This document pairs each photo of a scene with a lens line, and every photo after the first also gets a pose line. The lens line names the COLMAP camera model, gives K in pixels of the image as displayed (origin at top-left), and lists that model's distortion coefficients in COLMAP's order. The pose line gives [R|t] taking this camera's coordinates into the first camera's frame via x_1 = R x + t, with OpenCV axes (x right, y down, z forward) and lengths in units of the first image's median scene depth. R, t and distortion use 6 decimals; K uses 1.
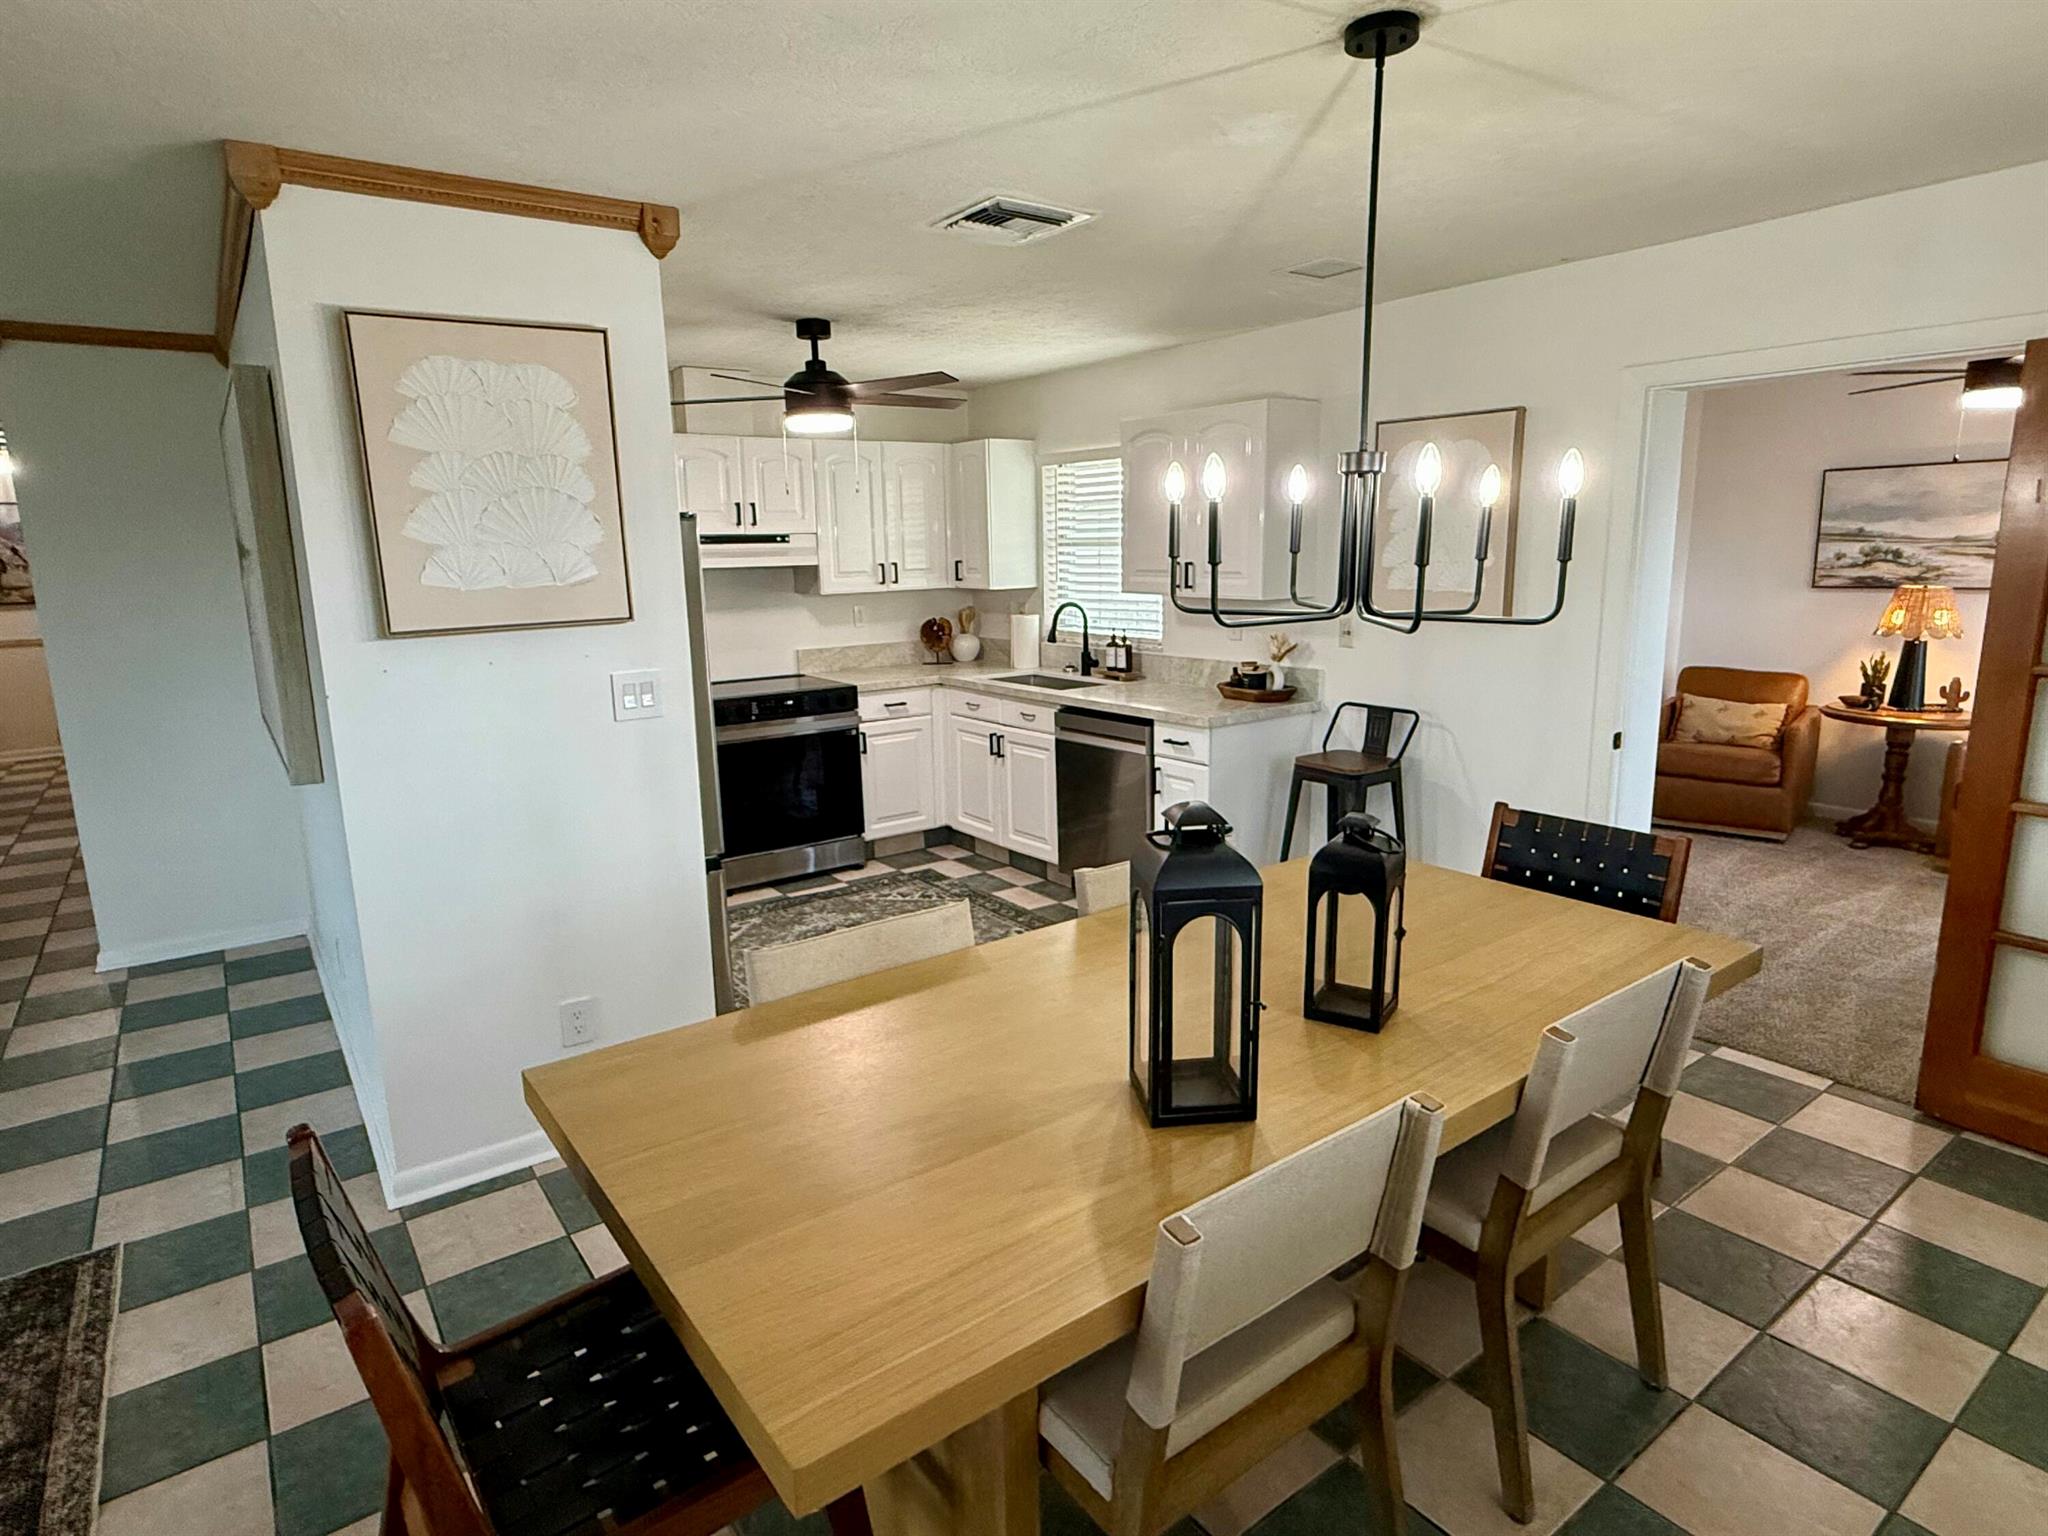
lens RADIAL K [[1117.8, 0, 1017.3], [0, 1117.8, 766.6], [0, 0, 1]] dist [0.000260, -0.000008]
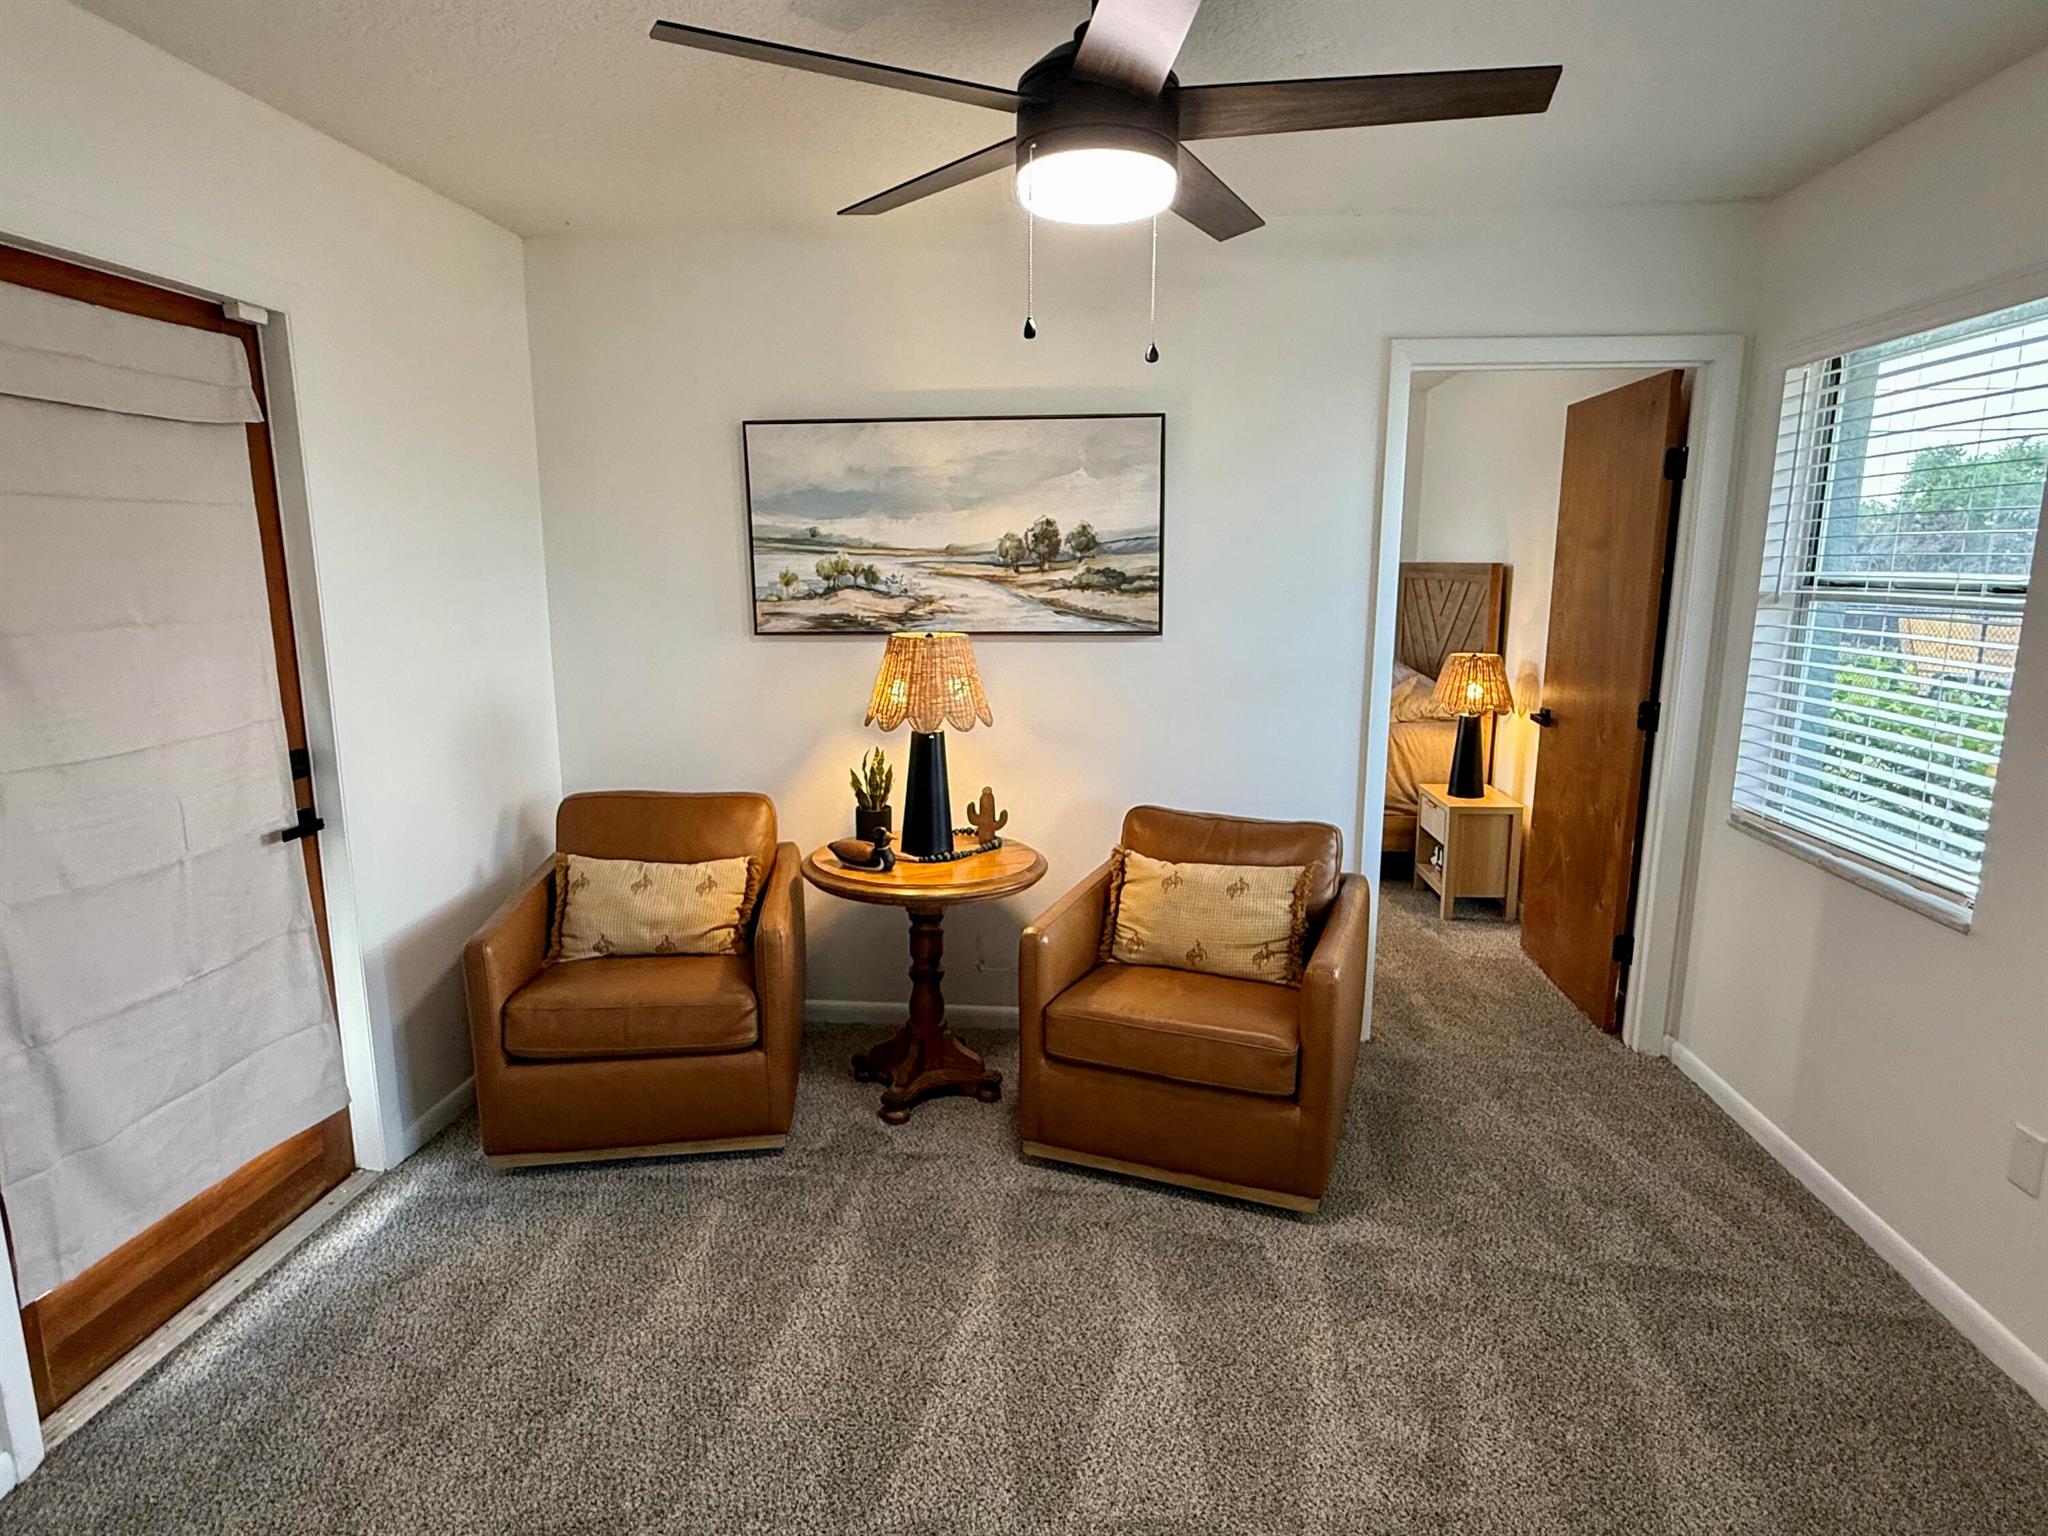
lens RADIAL K [[1117.8, 0, 1017.3], [0, 1117.8, 766.6], [0, 0, 1]] dist [0.000260, -0.000008]
pose [[0.660423, -0.122340, 0.740861, 0.399266], [0.135899, 0.989819, 0.042307, -0.106943], [-0.738494, 0.072742, 0.670325, 0.566351]]
